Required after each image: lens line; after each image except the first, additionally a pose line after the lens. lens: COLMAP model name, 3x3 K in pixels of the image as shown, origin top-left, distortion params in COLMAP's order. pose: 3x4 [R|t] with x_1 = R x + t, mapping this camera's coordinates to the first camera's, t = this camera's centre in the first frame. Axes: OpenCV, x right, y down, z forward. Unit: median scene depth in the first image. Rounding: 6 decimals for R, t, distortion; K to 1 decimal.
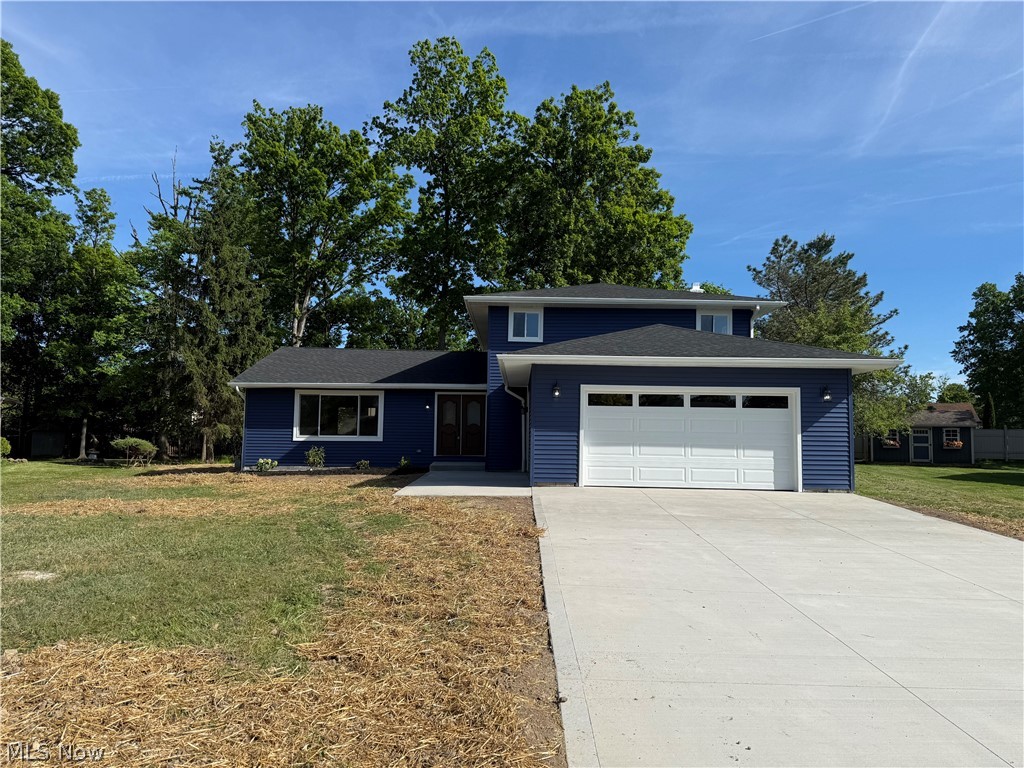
lens RADIAL K [[726.9, 0, 512.0], [0, 726.9, 384.0], [0, 0, 1]] dist [0.047392, -0.002658]
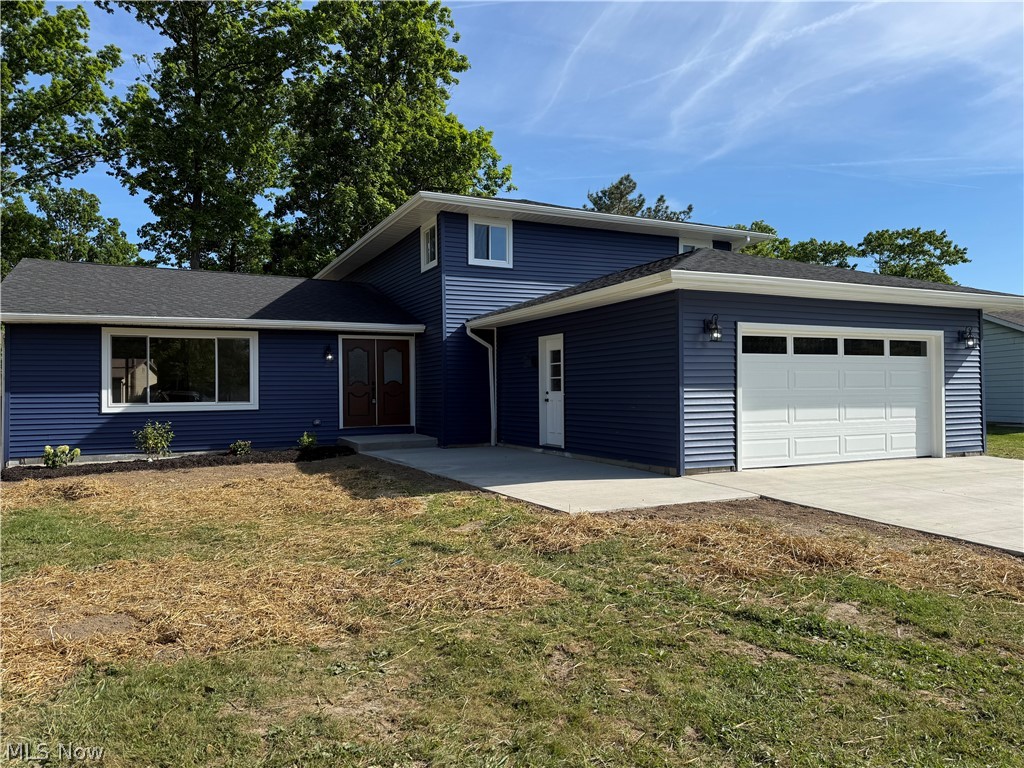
lens RADIAL K [[726.9, 0, 512.0], [0, 726.9, 384.0], [0, 0, 1]] dist [0.047392, -0.002658]
pose [[0.906925, -0.015174, 0.421018, -0.262441], [-0.011718, 0.998056, 0.061213, 0.013757], [-0.421128, -0.060449, 0.904984, 0.326010]]
